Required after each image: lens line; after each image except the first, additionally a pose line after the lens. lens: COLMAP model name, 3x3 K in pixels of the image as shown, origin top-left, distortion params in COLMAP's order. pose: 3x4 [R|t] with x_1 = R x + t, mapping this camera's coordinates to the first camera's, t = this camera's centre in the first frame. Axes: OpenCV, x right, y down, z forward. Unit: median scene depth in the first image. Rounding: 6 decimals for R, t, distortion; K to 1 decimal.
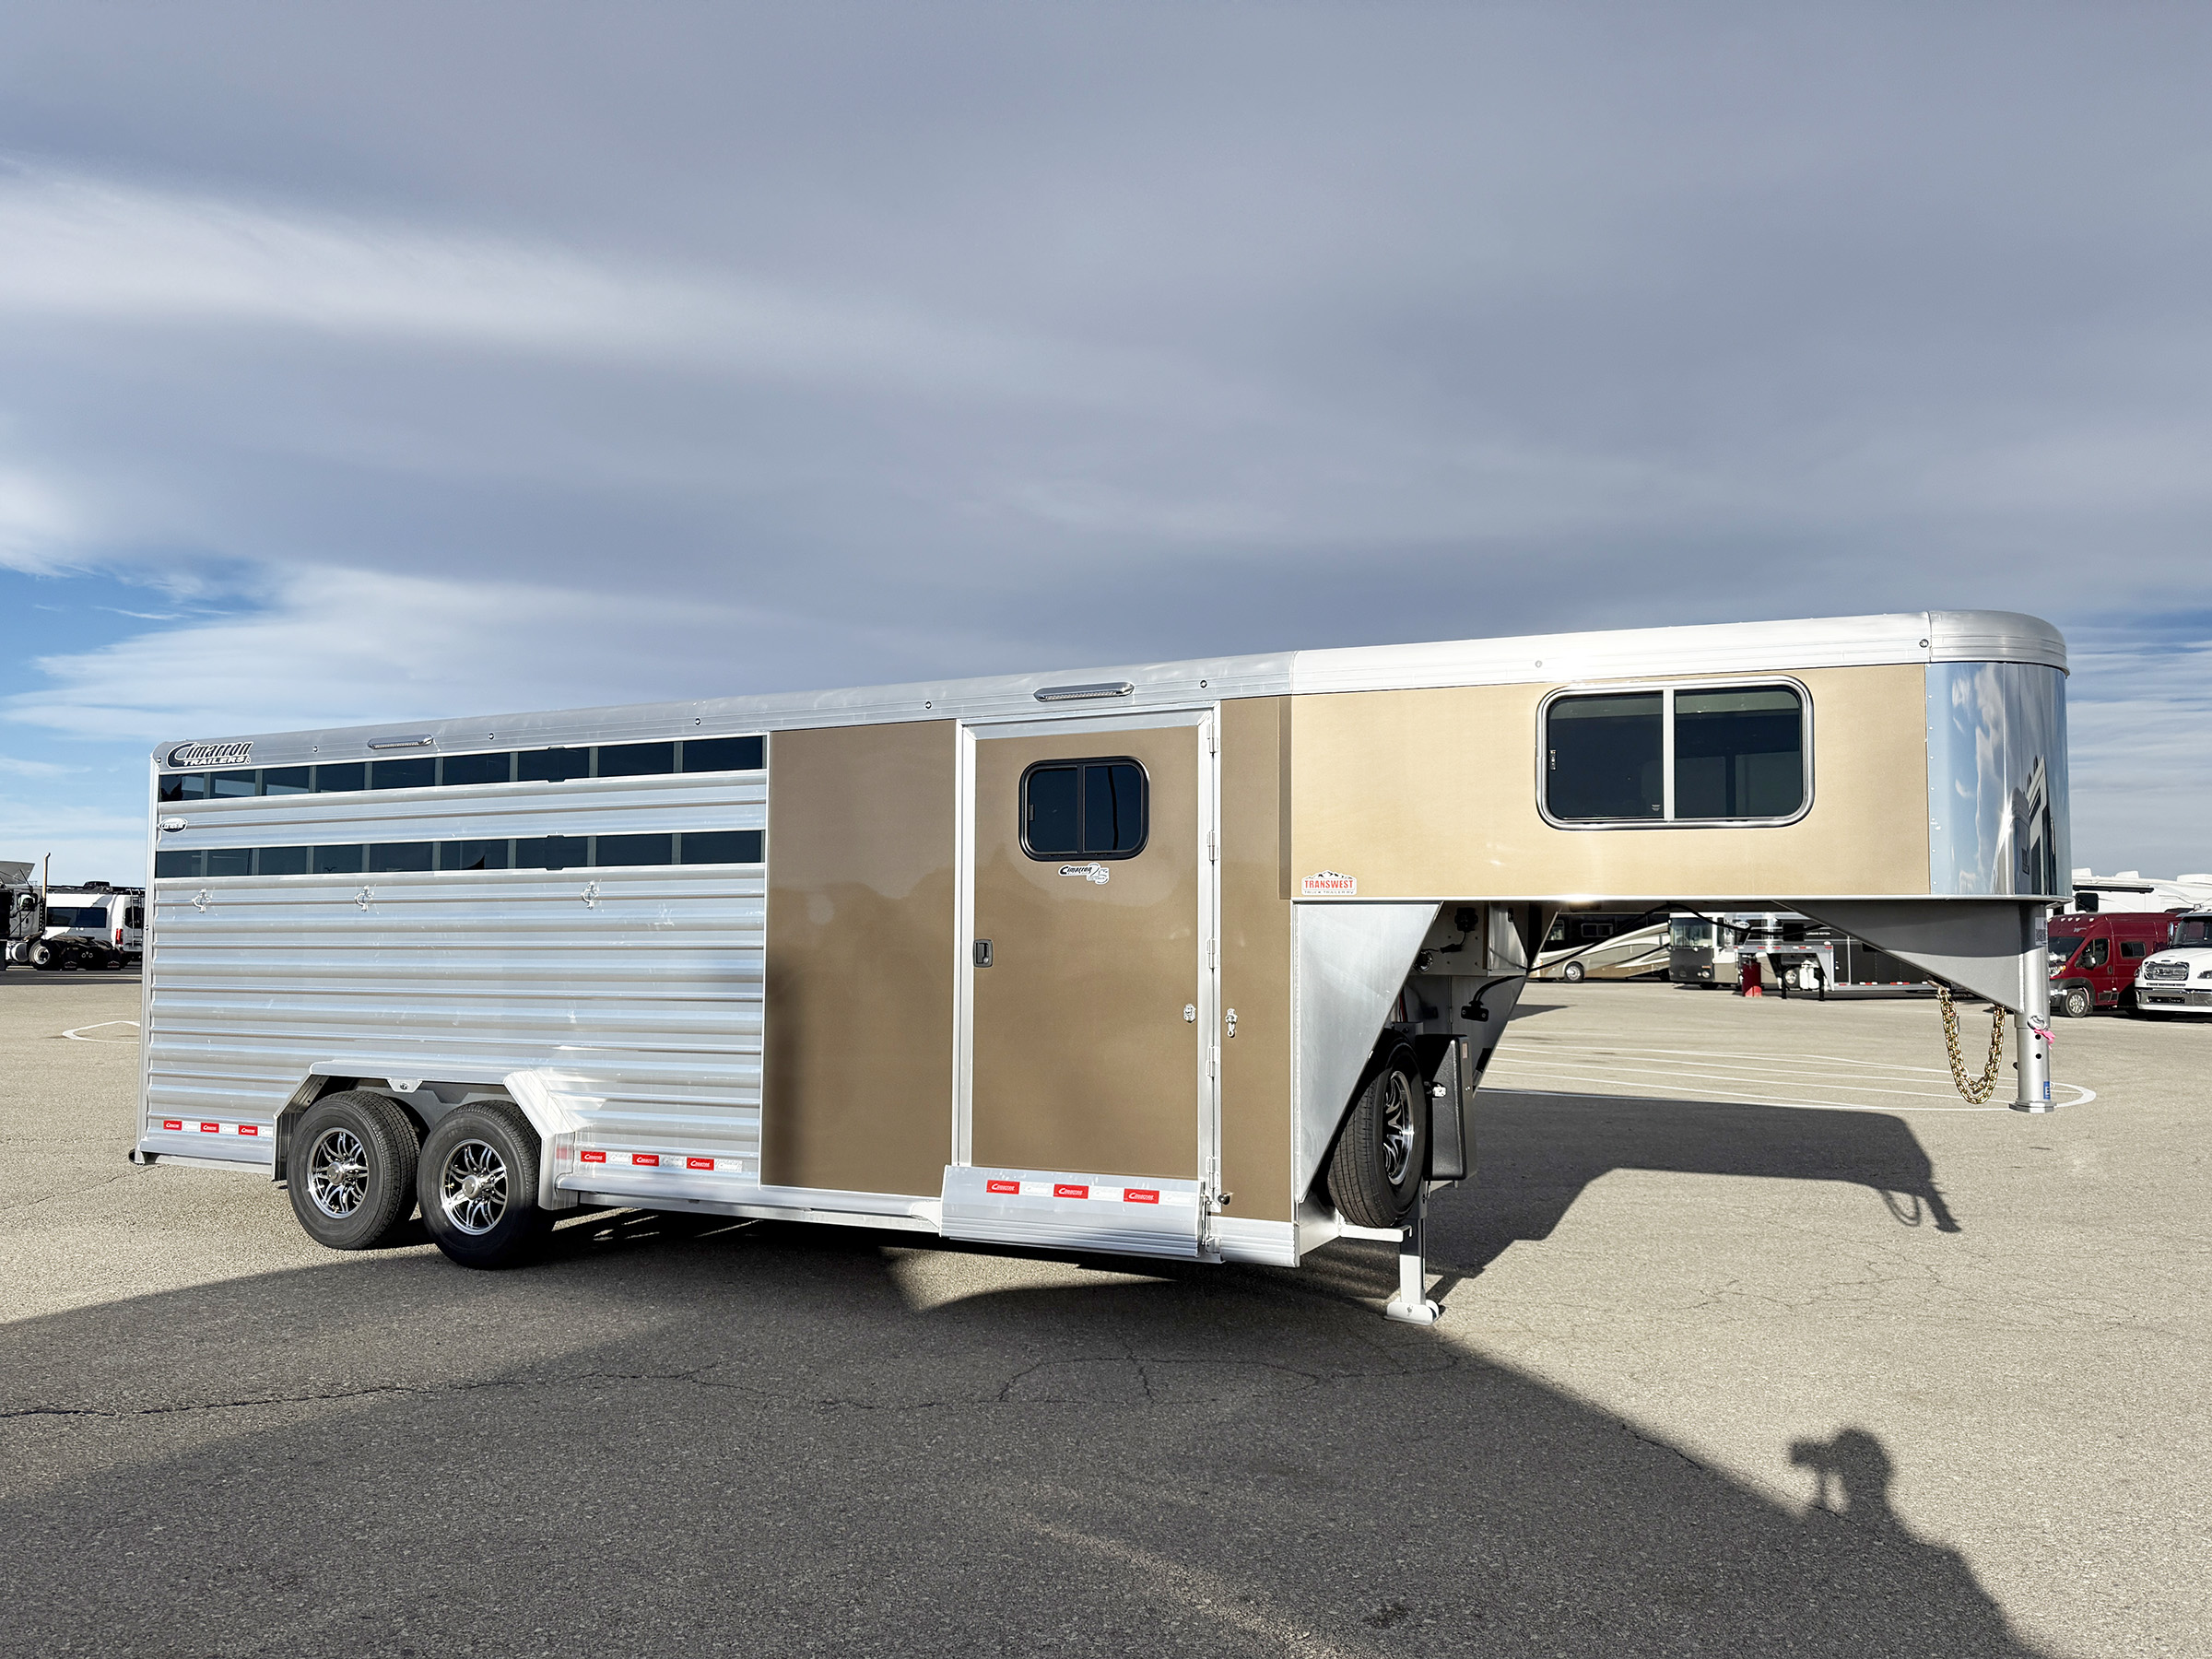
lens RADIAL K [[1780.9, 0, 1196.2], [0, 1780.9, 820.7], [0, 0, 1]] dist [0.145407, -0.281690]
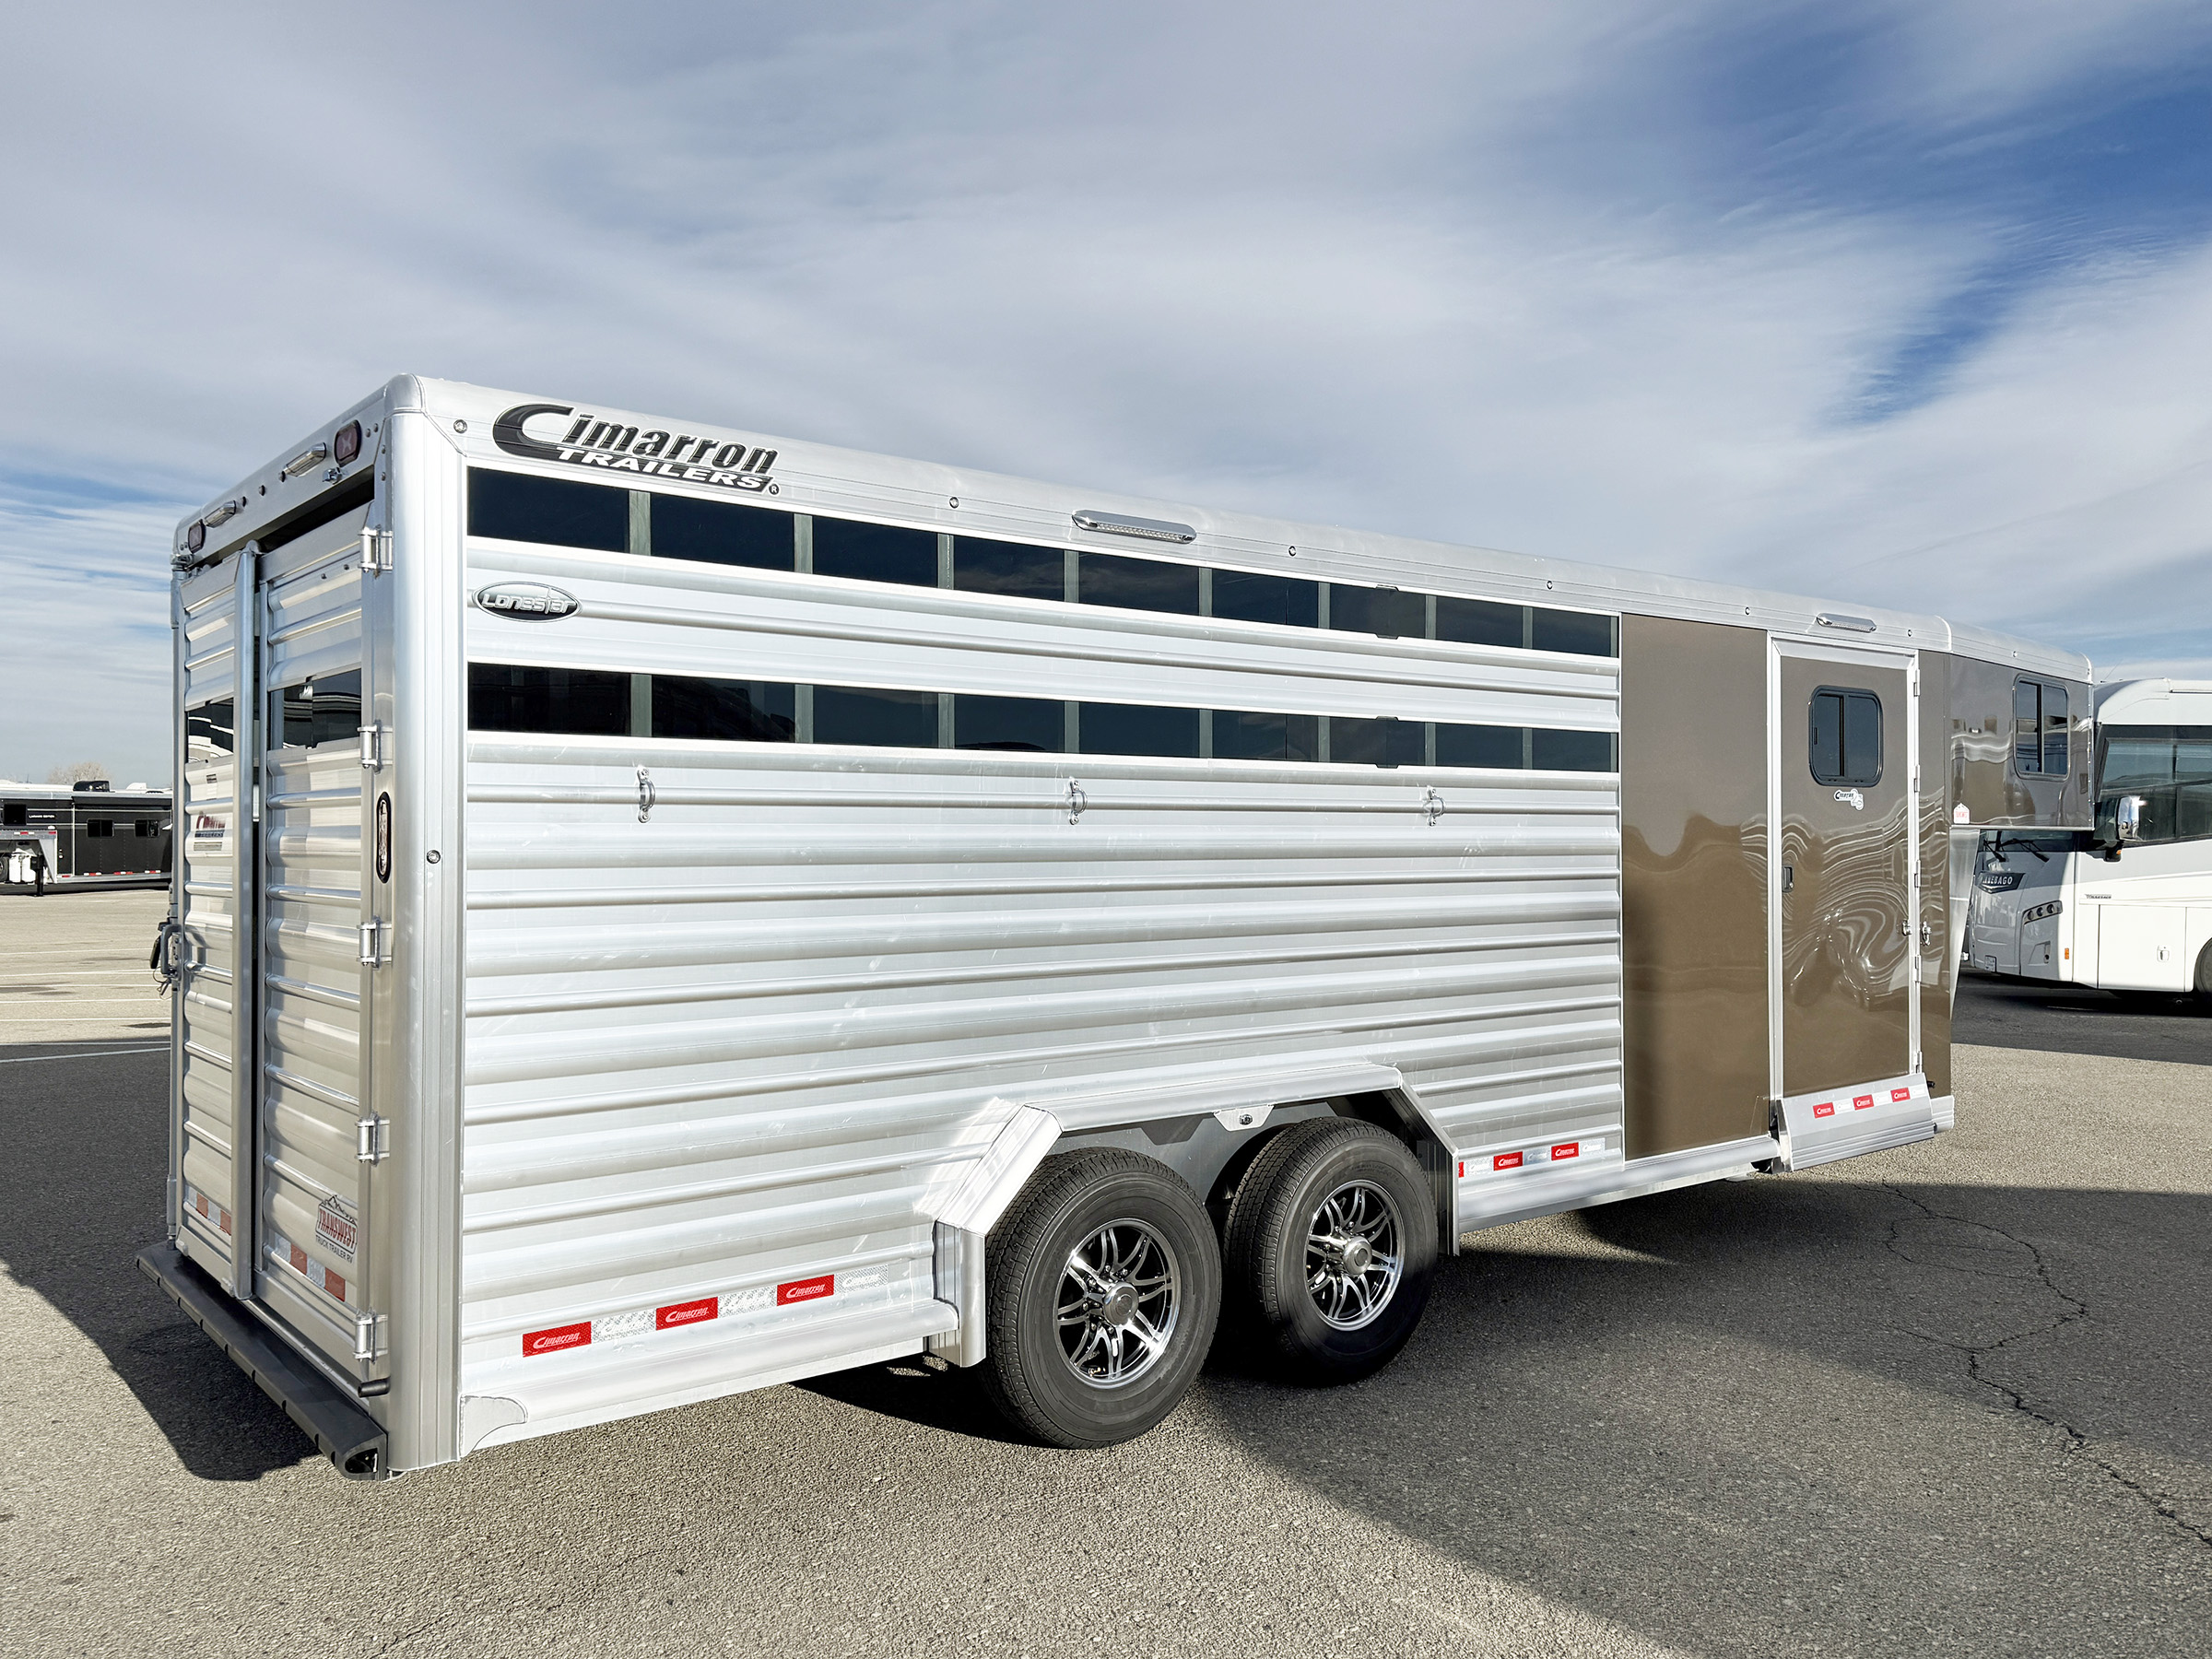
lens RADIAL K [[1780.9, 0, 1196.2], [0, 1780.9, 820.7], [0, 0, 1]] dist [0.145407, -0.281690]
pose [[0.382991, 0.002990, 0.923747, -1.065439], [-0.066844, 0.997463, 0.024485, 0.037615], [-0.921330, -0.071125, 0.382219, 0.859647]]
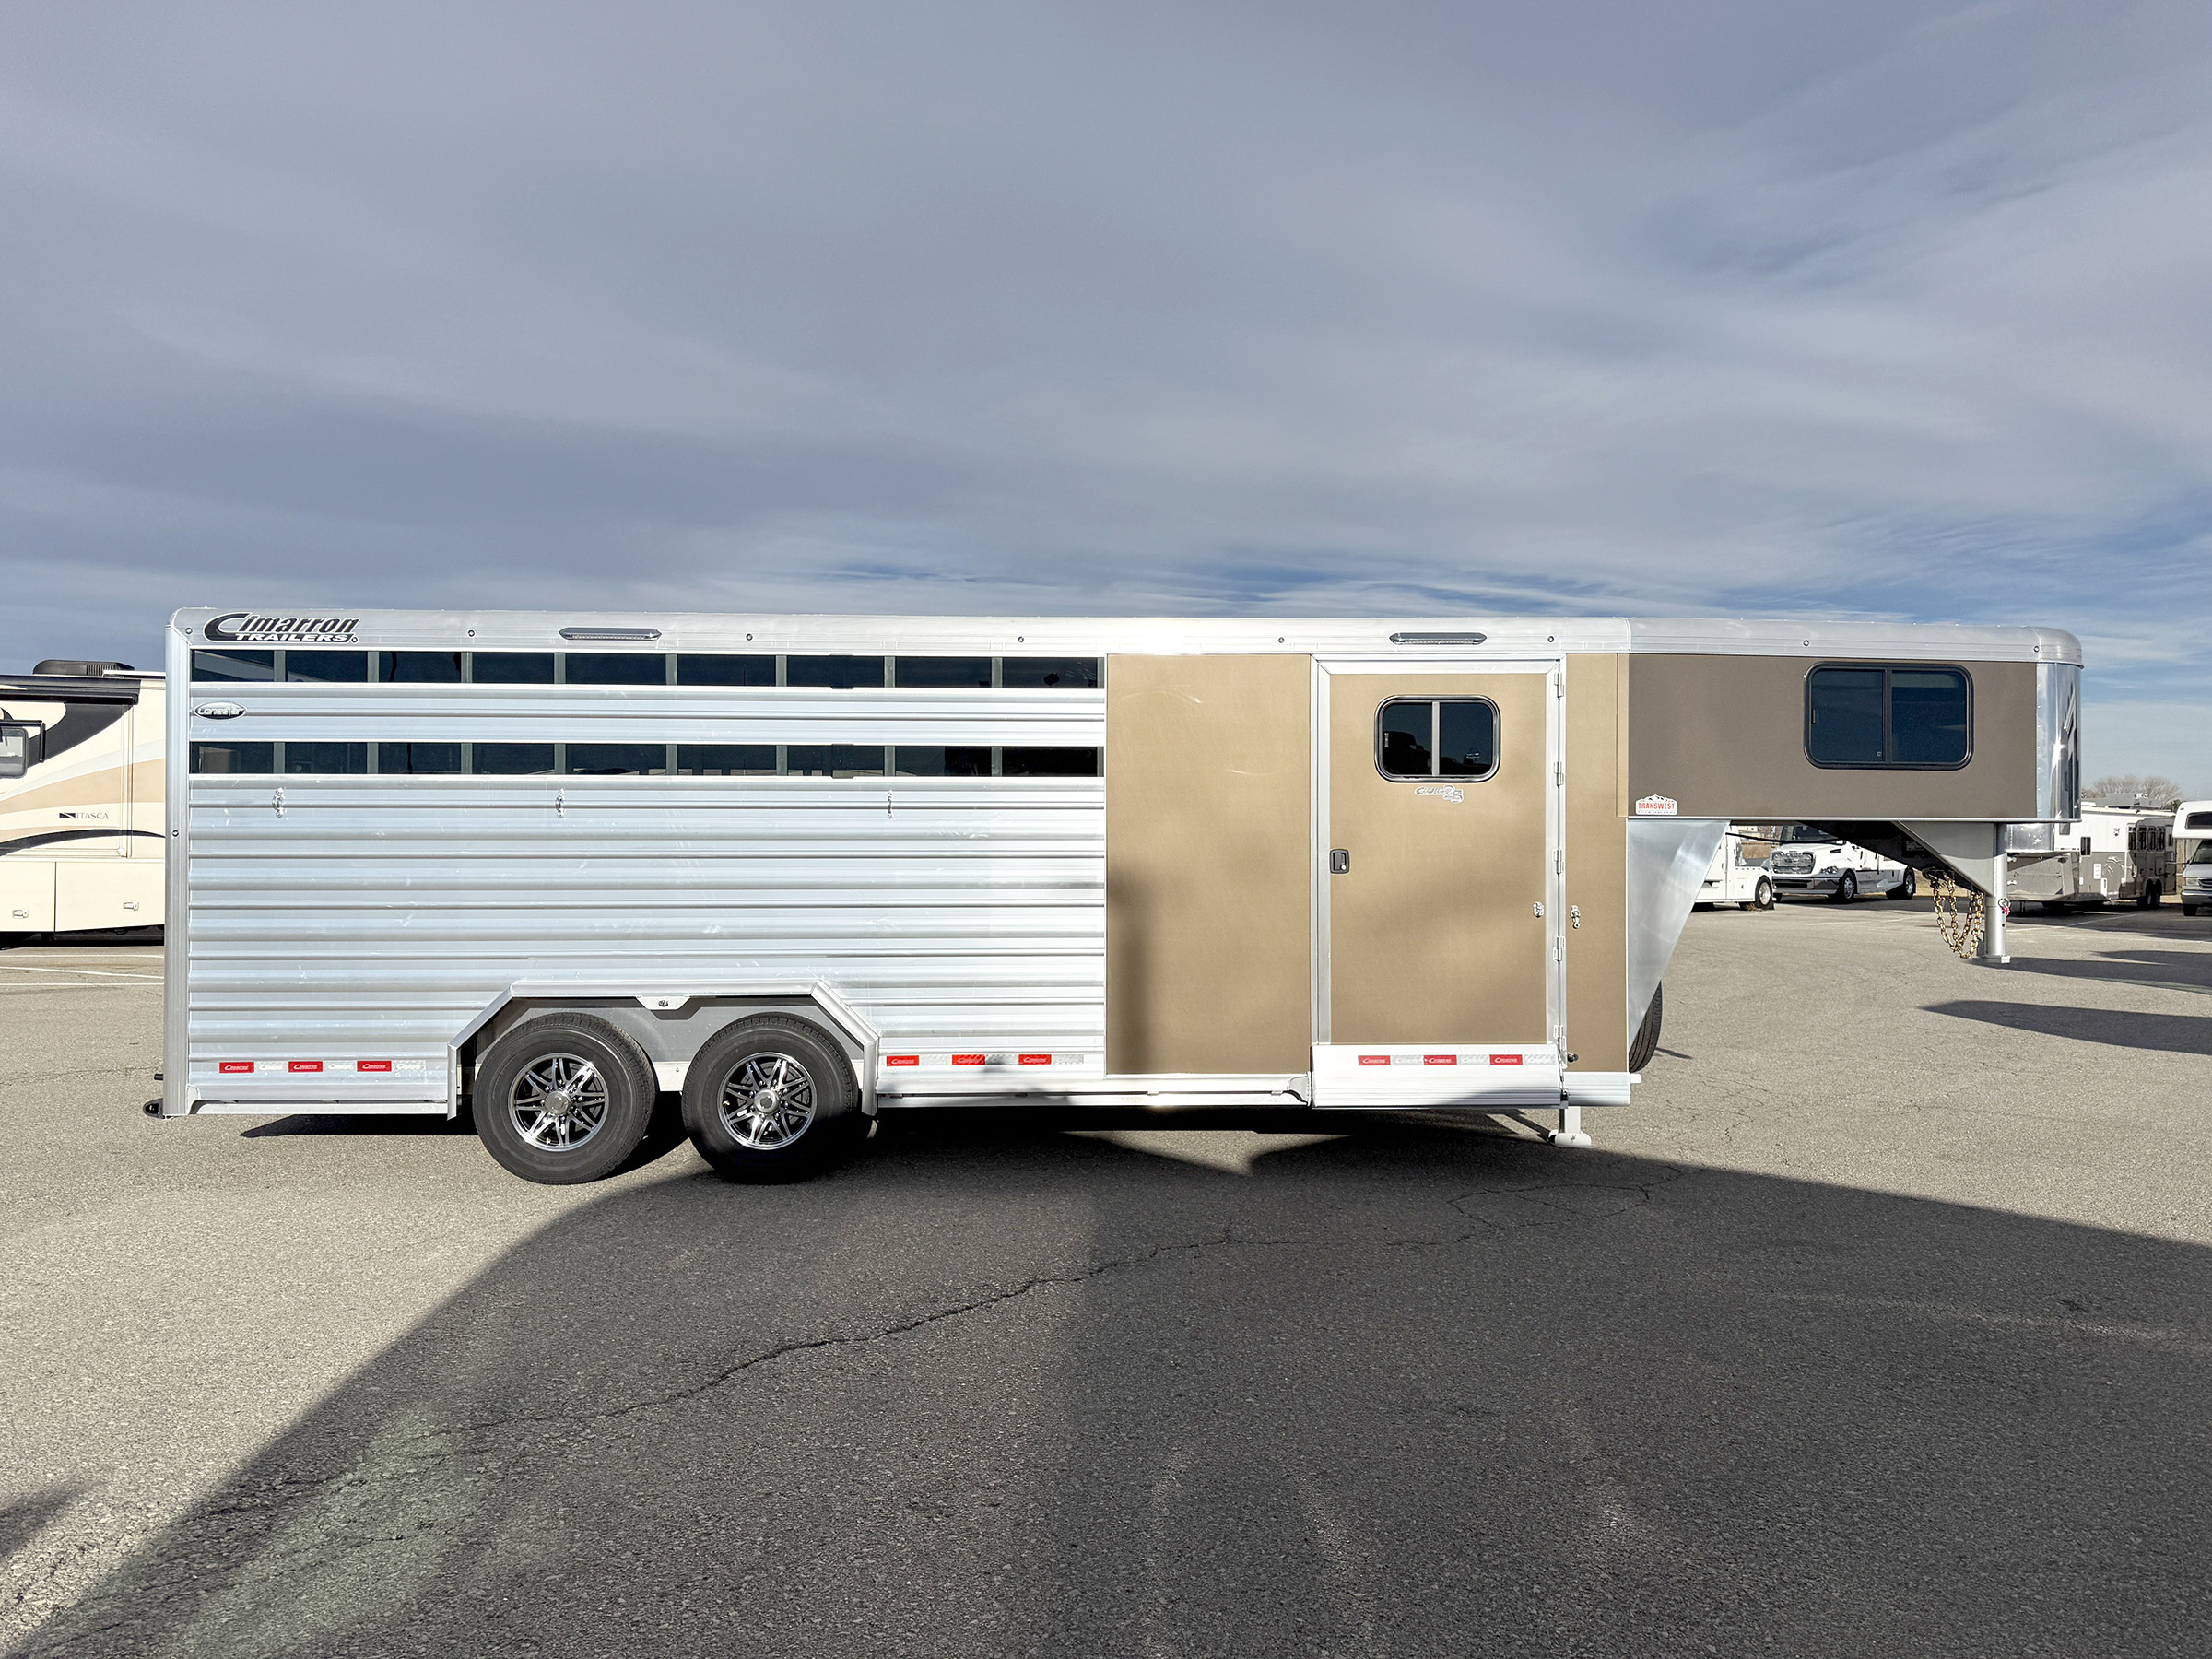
lens RADIAL K [[1780.9, 0, 1196.2], [0, 1780.9, 820.7], [0, 0, 1]] dist [0.145407, -0.281690]
pose [[0.861971, 0.006306, 0.506918, -0.728141], [-0.034309, 0.998356, 0.045921, -0.000778], [-0.505795, -0.056974, 0.860770, 0.061037]]
